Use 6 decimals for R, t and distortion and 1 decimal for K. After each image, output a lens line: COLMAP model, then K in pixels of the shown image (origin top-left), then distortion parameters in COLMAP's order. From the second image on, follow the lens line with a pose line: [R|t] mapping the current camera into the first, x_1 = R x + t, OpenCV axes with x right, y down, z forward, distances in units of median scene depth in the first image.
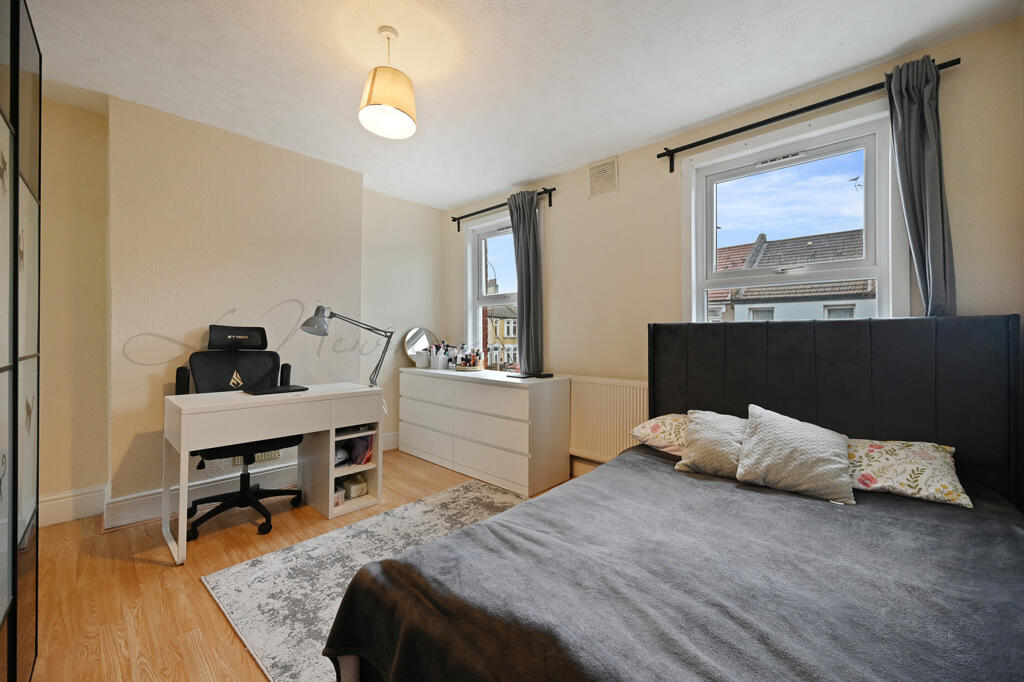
lens RADIAL K [[418.2, 0, 512.0], [0, 418.2, 341.0], [0, 0, 1]] dist [0.000064, -0.000064]
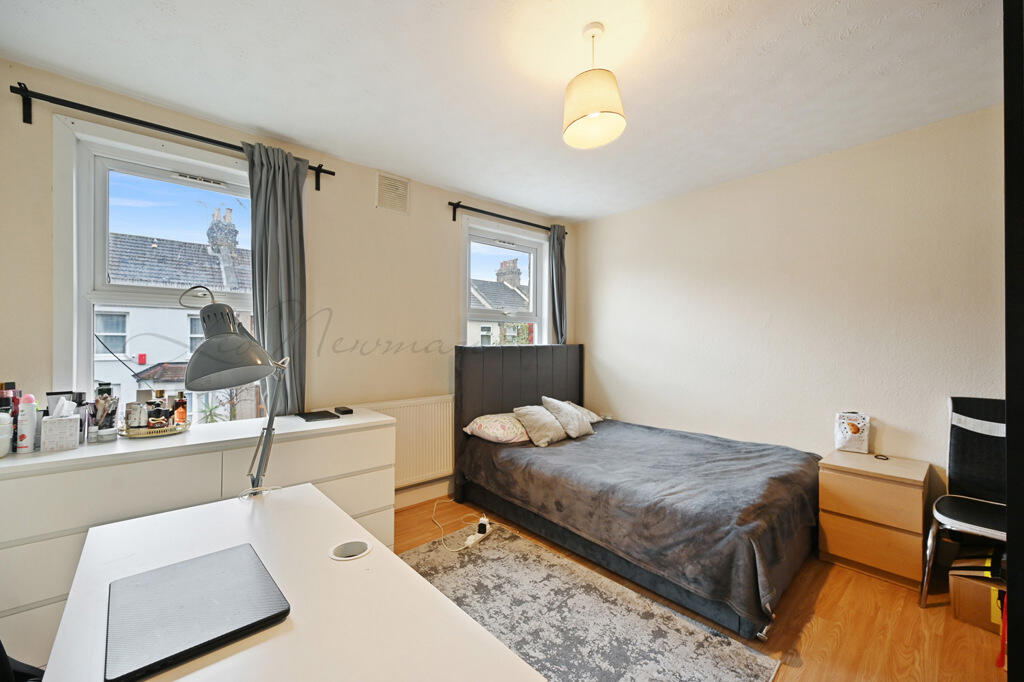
lens RADIAL K [[418.2, 0, 512.0], [0, 418.2, 341.0], [0, 0, 1]] dist [0.000064, -0.000064]
pose [[0.066121, 0.000844, 0.997811, -0.708537], [0.011237, 0.999936, -0.001590, -0.044511], [-0.997748, 0.011317, 0.066107, 0.654697]]
